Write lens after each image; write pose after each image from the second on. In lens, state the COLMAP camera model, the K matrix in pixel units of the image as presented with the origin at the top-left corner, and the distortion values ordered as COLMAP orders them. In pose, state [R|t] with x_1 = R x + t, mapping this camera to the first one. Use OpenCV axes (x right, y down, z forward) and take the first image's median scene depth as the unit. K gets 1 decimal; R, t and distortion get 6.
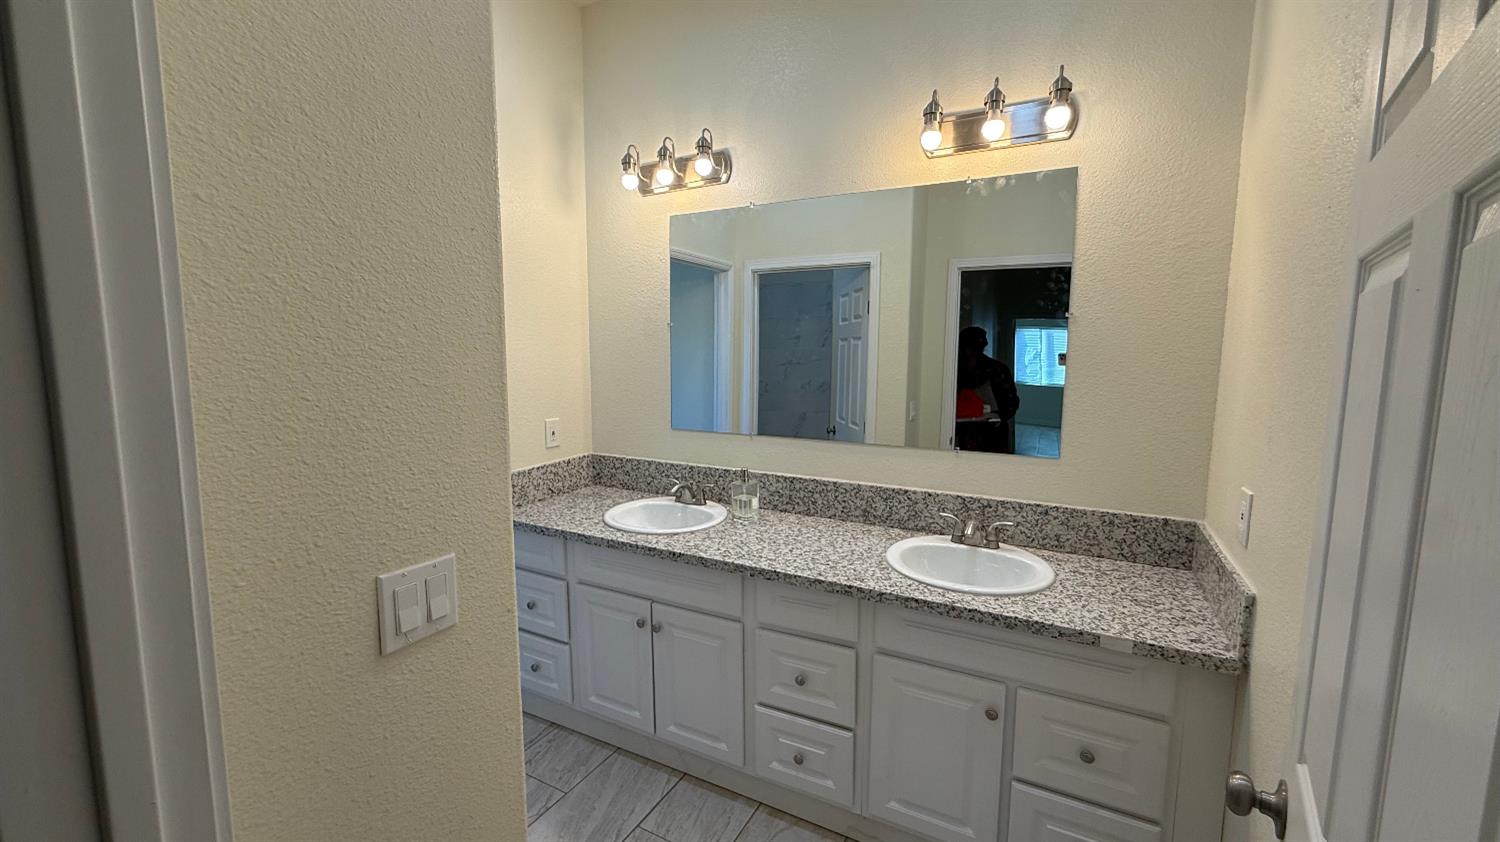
lens RADIAL K [[601.6, 0, 743.1], [0, 601.6, 426.4], [0, 0, 1]] dist [-0.001277, 0.000904]
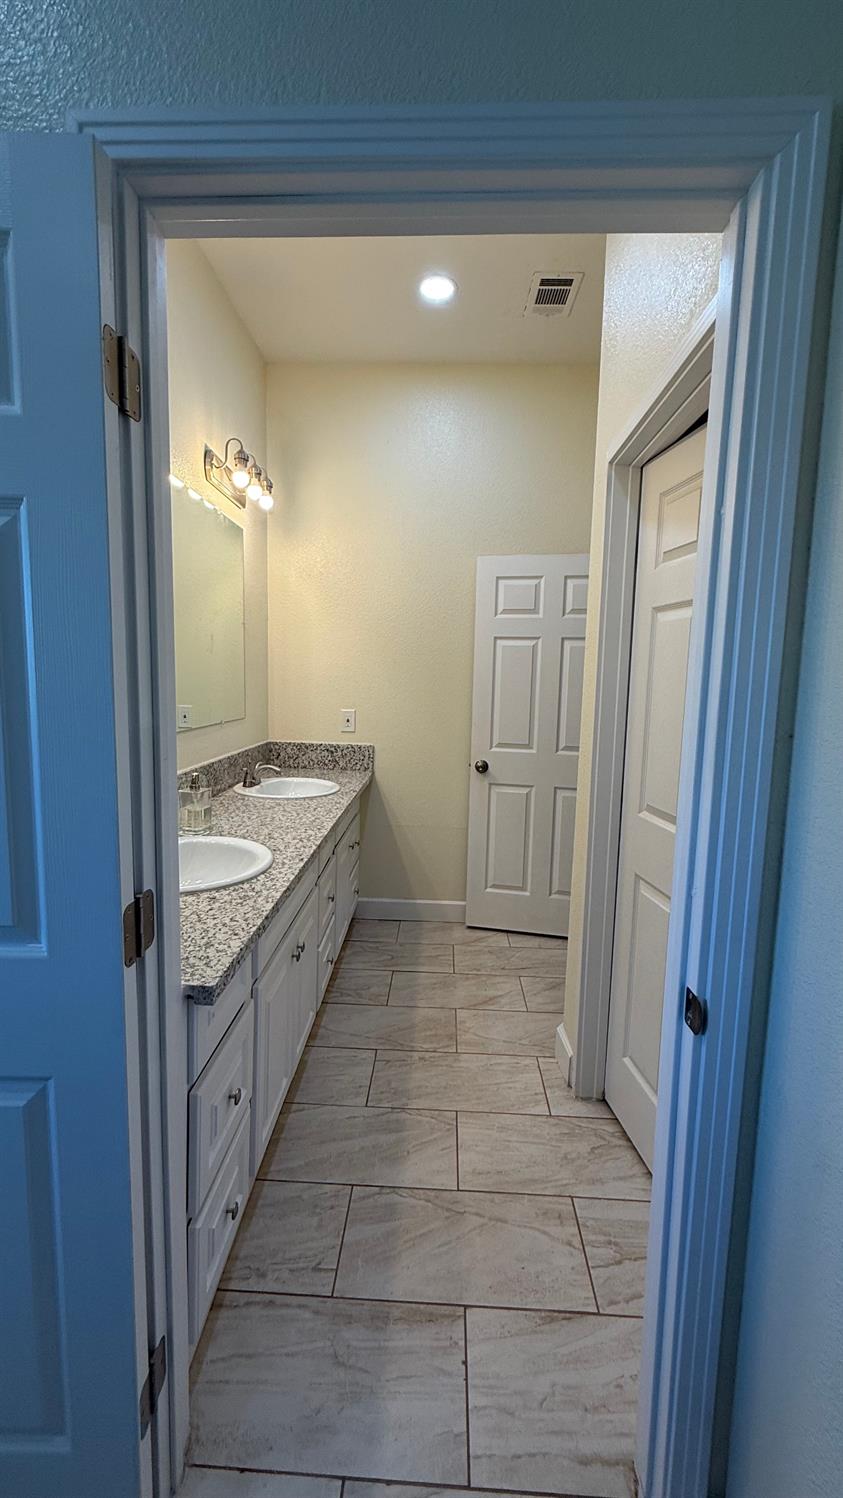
lens RADIAL K [[600.8, 0, 413.0], [0, 600.8, 741.6], [0, 0, 1]] dist [-0.001277, 0.000904]
pose [[-0.429556, -0.111972, 0.896071, -1.025534], [0.086829, 0.982564, 0.164404, -0.103764], [-0.898856, 0.148426, -0.412344, 1.221253]]
